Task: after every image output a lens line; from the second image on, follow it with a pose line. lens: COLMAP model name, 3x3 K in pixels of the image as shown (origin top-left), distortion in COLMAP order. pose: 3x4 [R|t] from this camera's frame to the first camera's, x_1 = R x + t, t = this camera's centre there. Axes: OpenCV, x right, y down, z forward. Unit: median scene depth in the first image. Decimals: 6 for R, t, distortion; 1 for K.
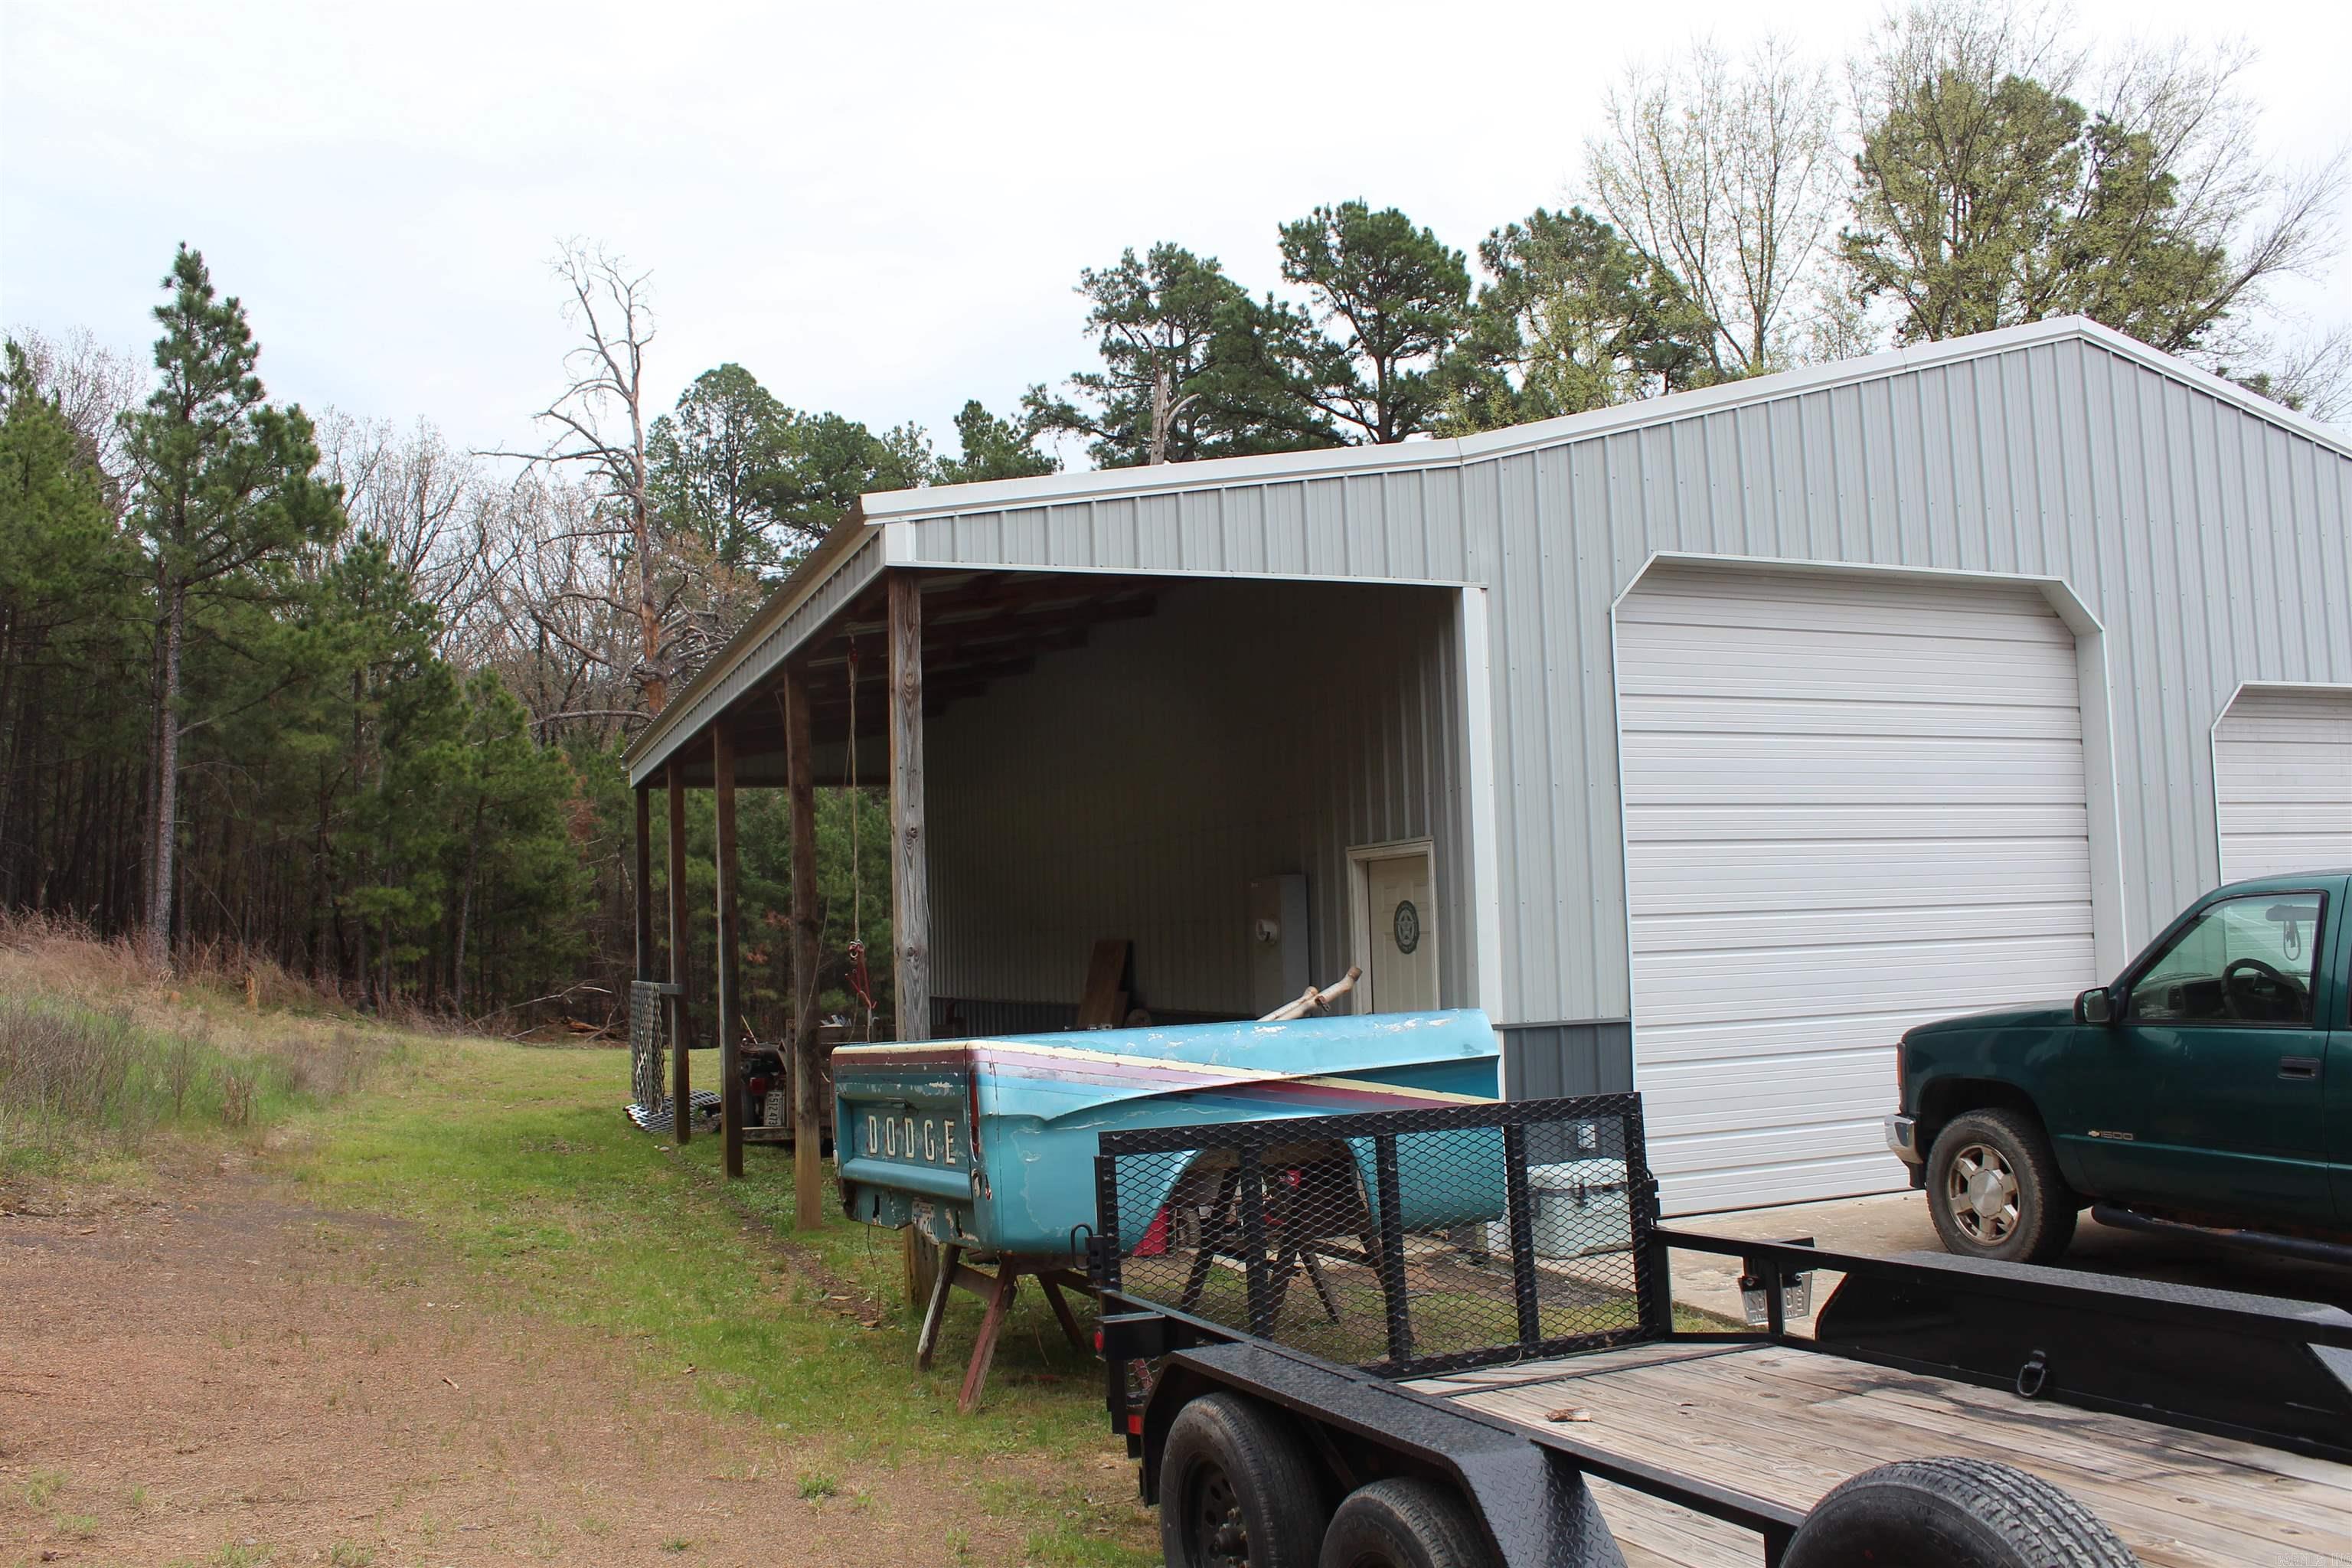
lens RADIAL K [[1928.3, 0, 1167.5], [0, 1928.3, 798.8], [0, 0, 1]] dist [-0.137337, 0.090455]
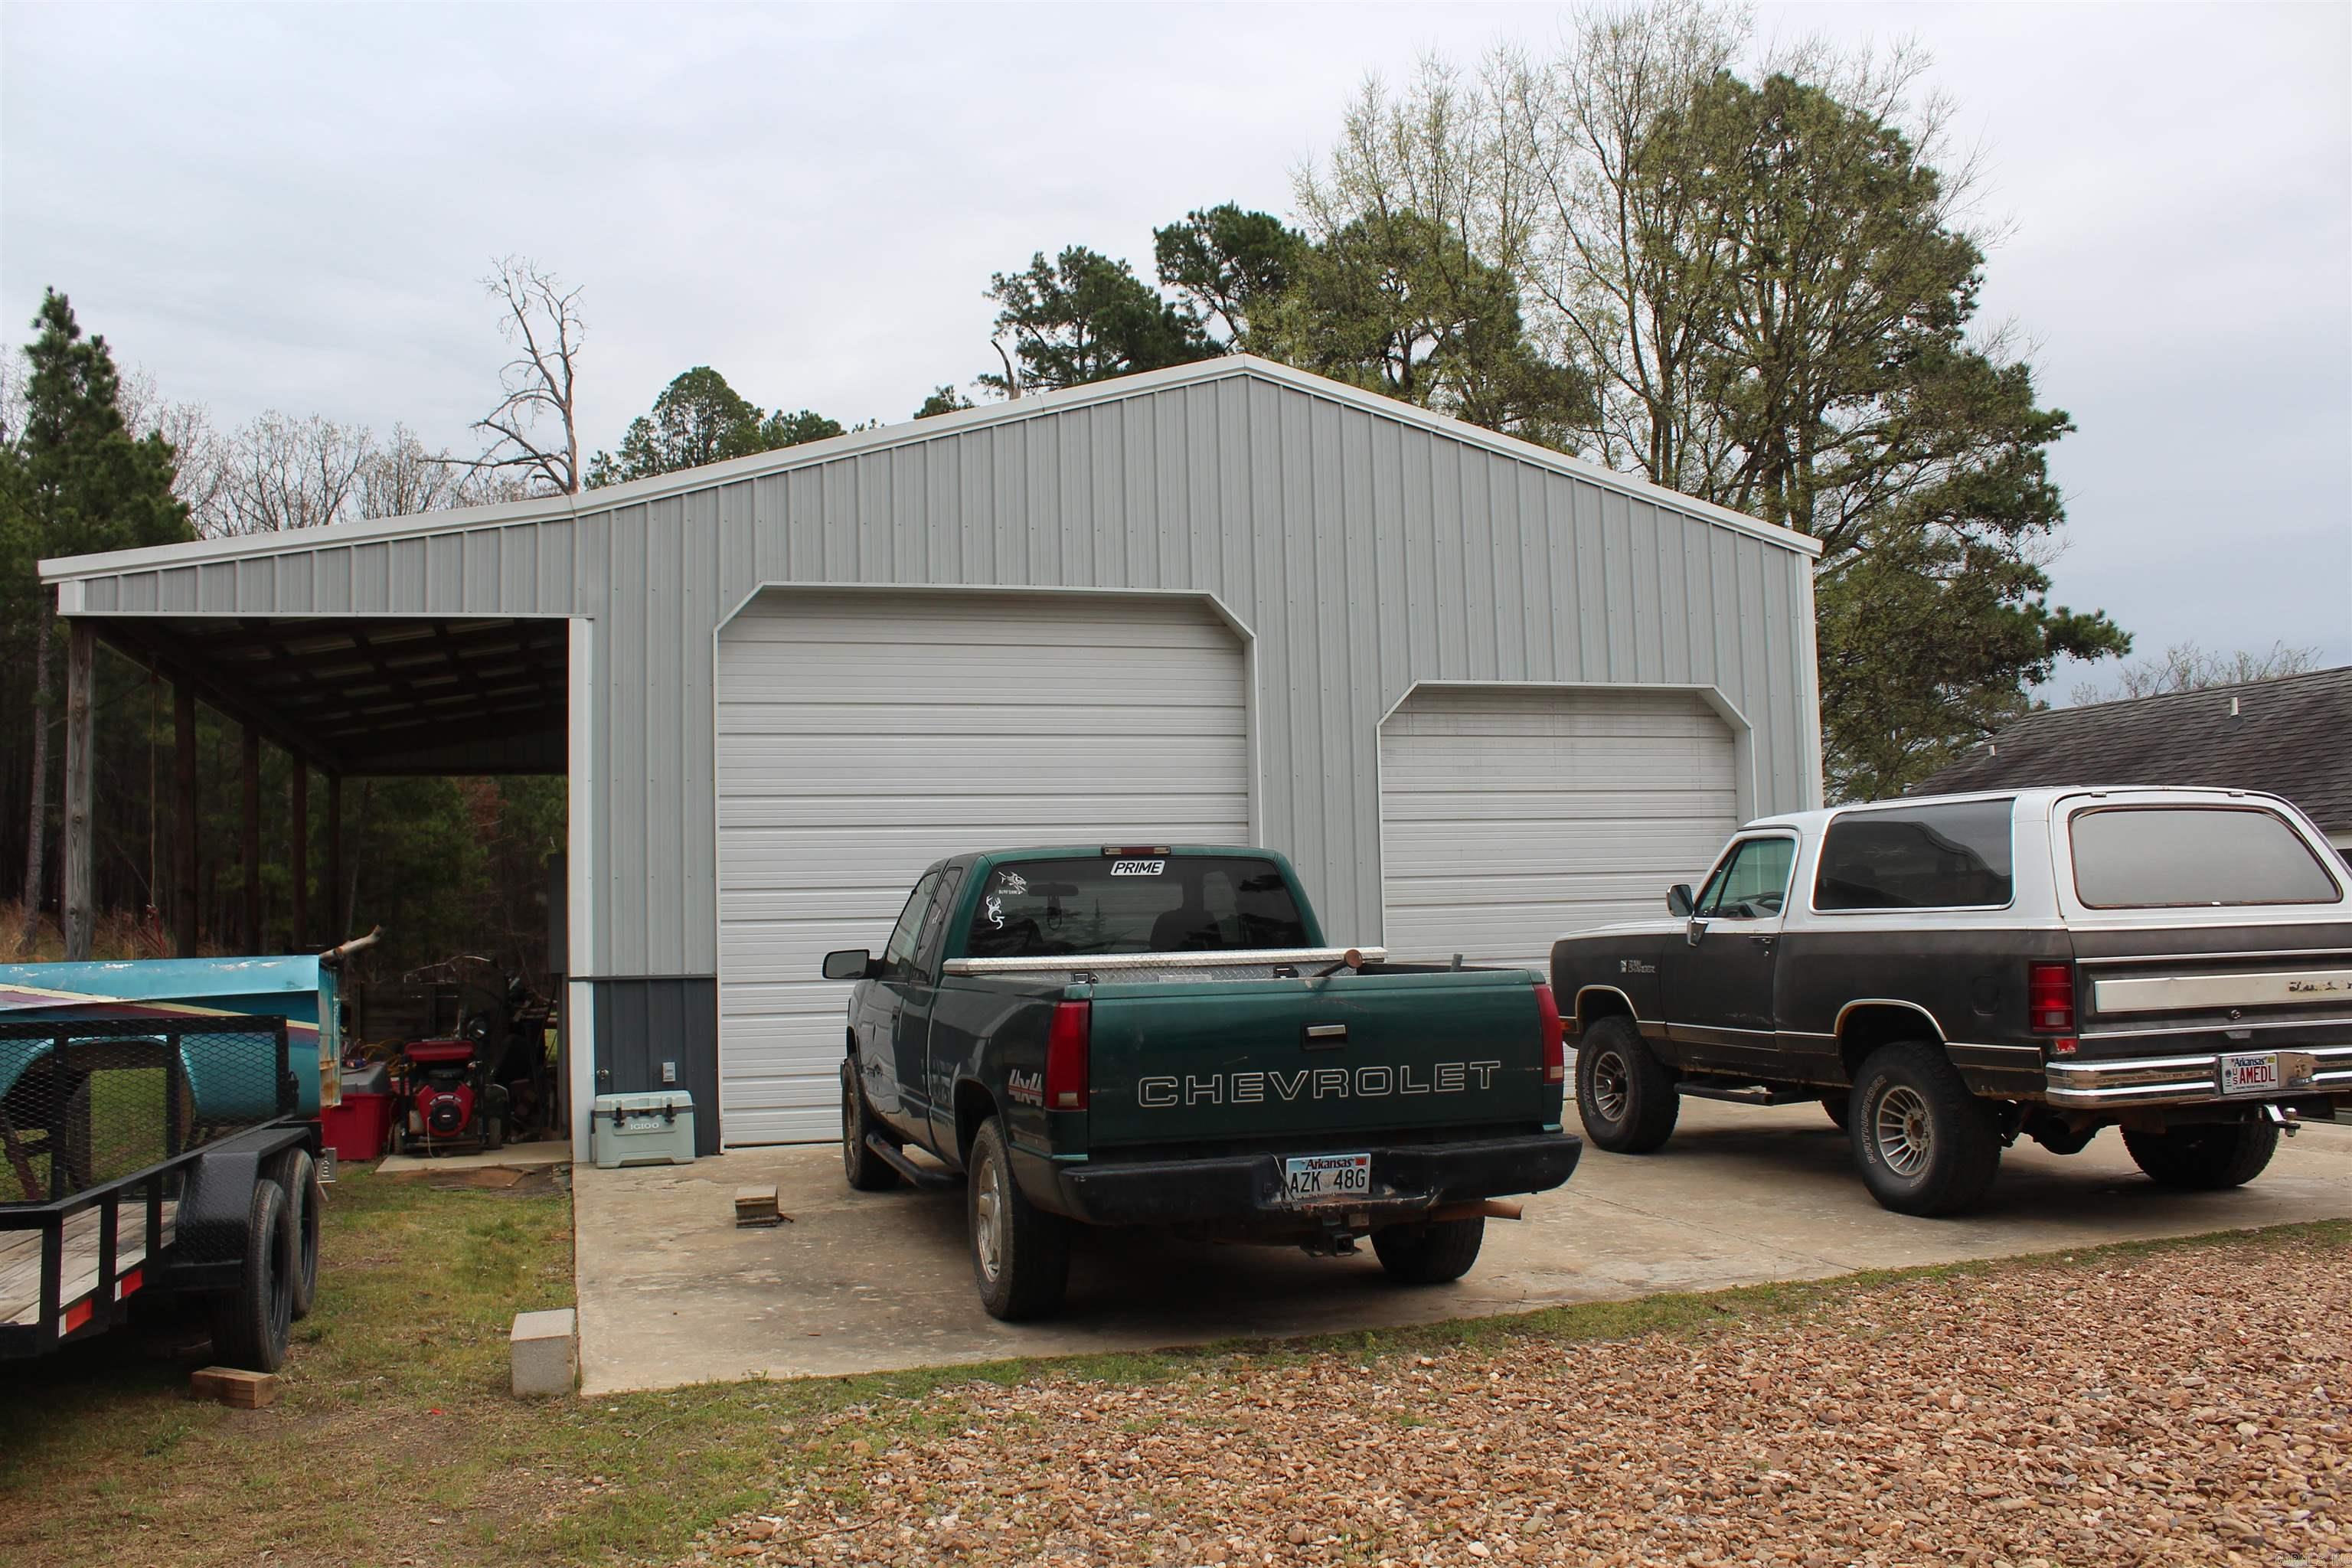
lens RADIAL K [[1928.3, 0, 1184.3], [0, 1928.3, 795.4], [0, 0, 1]] dist [-0.137337, 0.090455]
pose [[0.997560, -0.001373, -0.069798, 0.194020], [0.002032, 0.999954, 0.009361, -0.002520], [0.069782, -0.009480, 0.997517, -0.054338]]
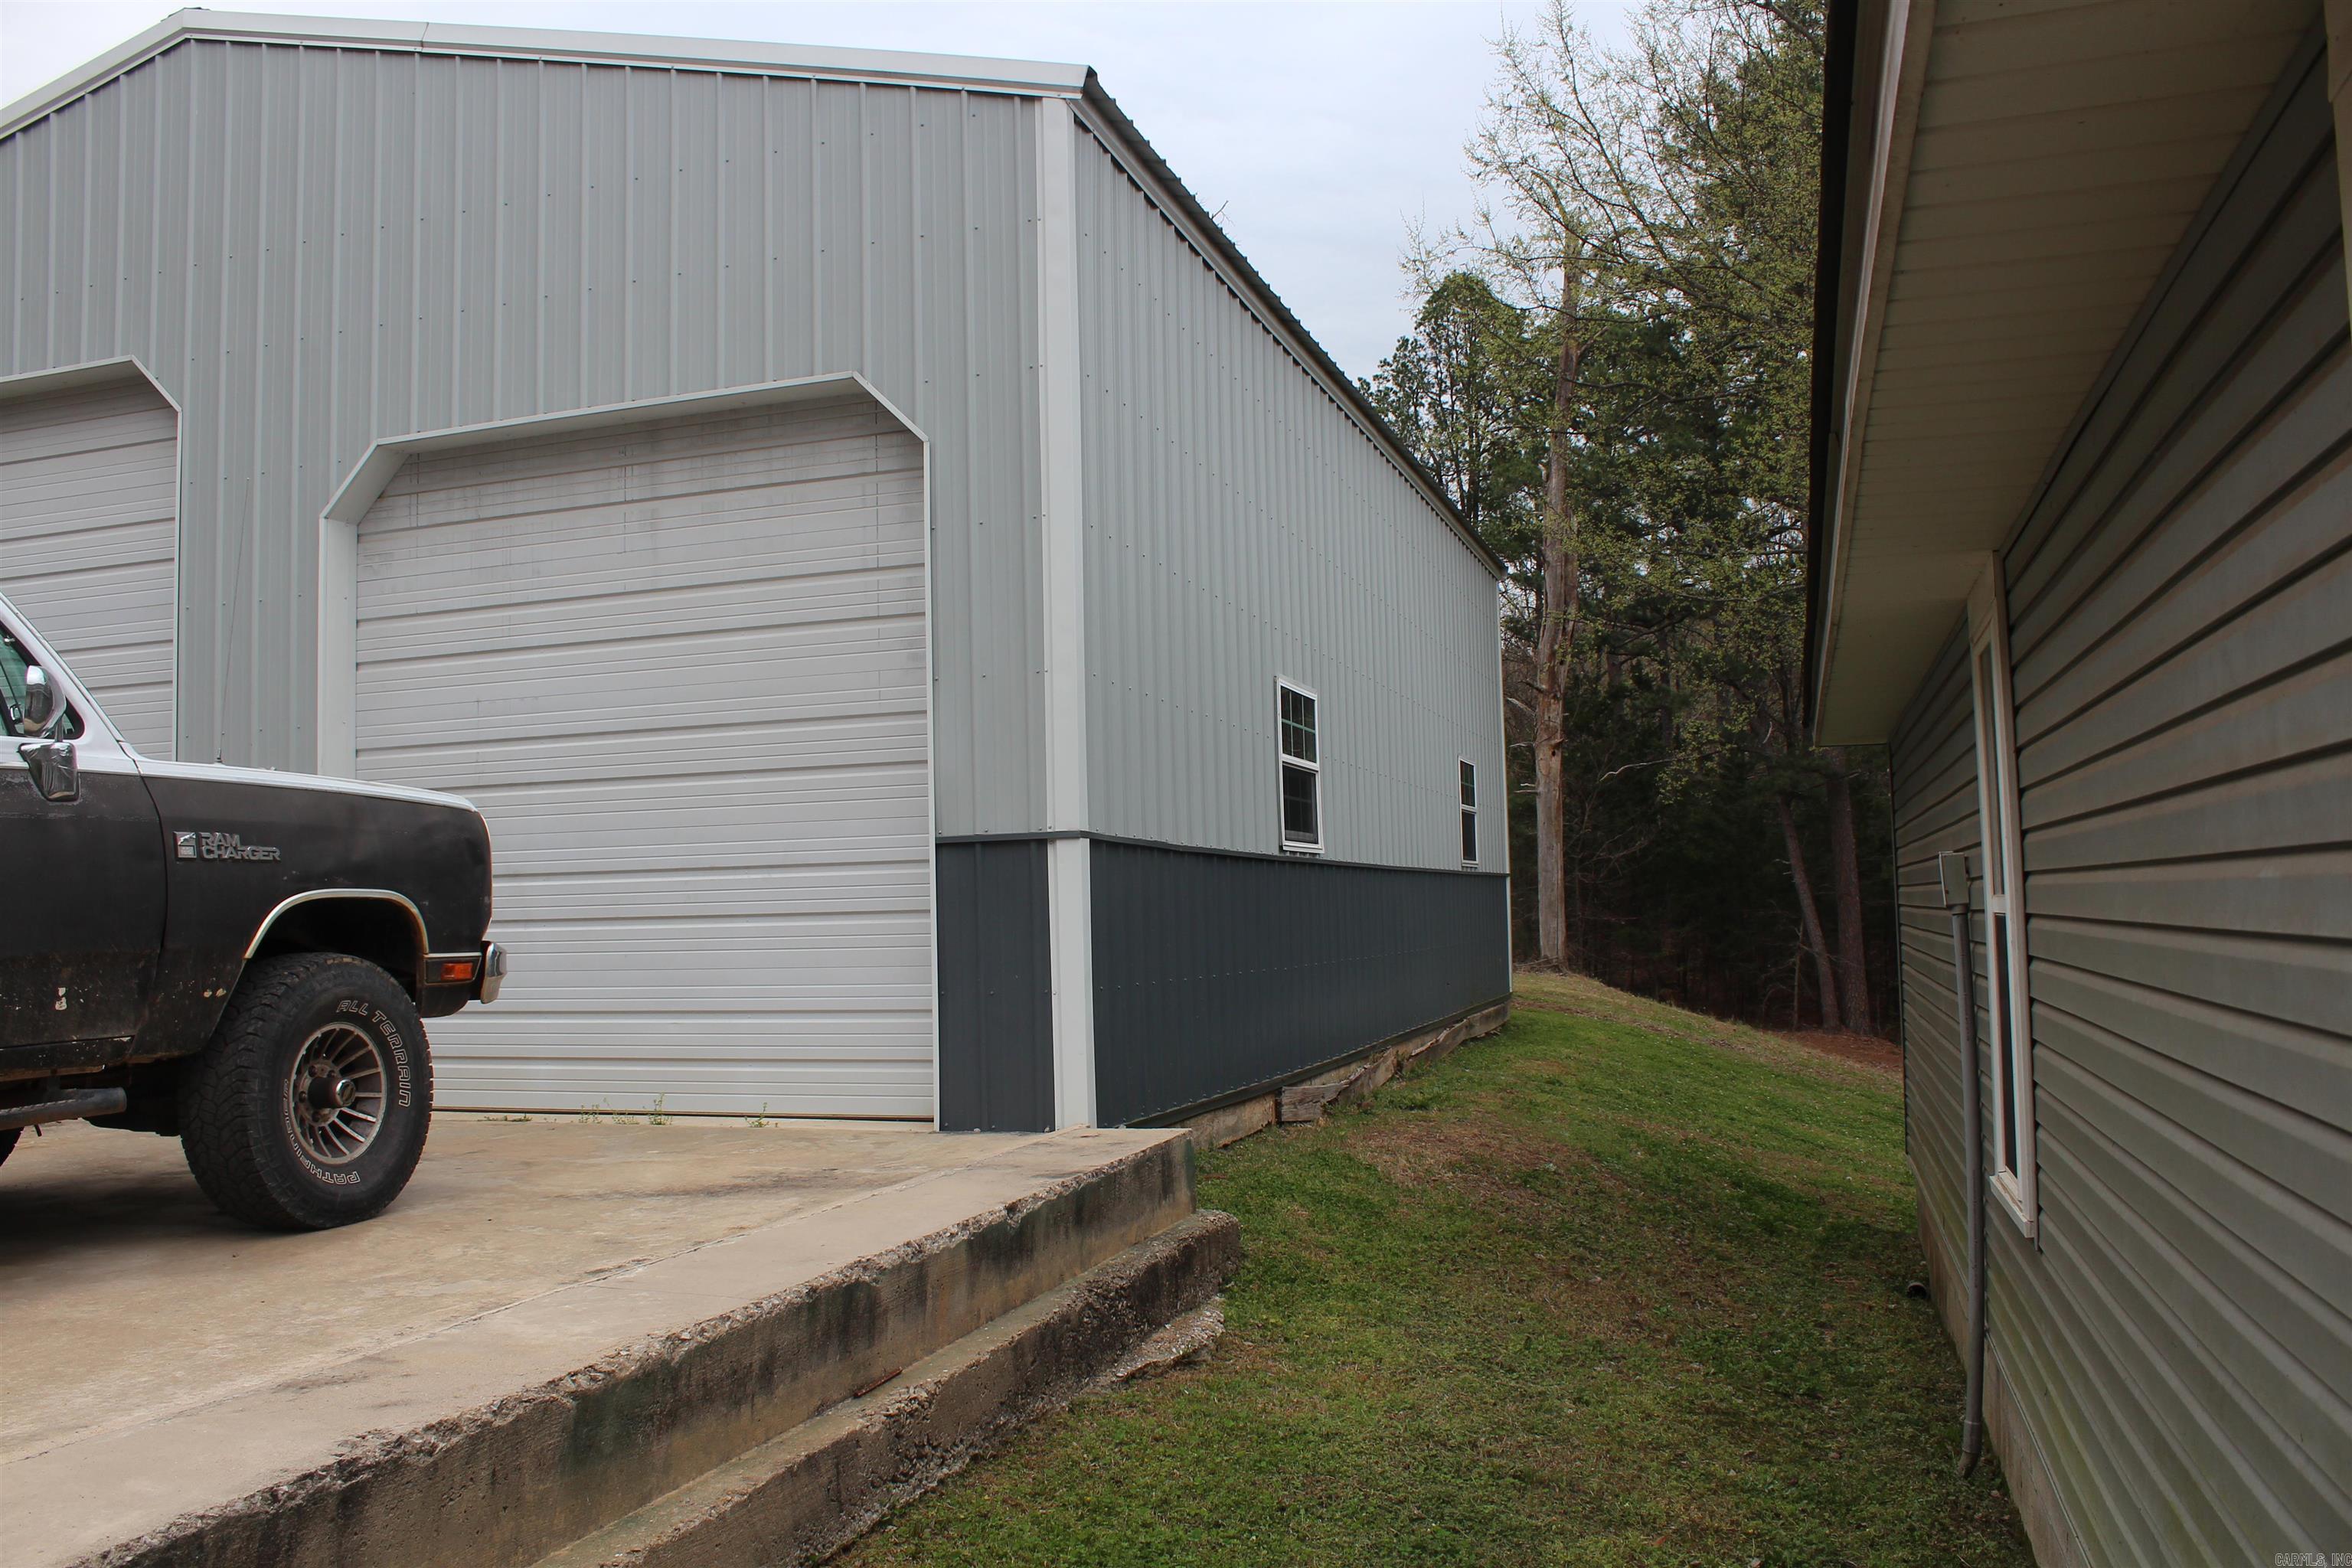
lens RADIAL K [[1928.3, 0, 1181.6], [0, 1928.3, 788.7], [0, 0, 1]] dist [-0.137337, 0.090455]
pose [[0.781517, -0.033490, -0.622984, 0.466911], [0.053342, 0.998489, 0.013240, 0.027726], [0.621599, -0.043579, 0.782122, 0.234947]]
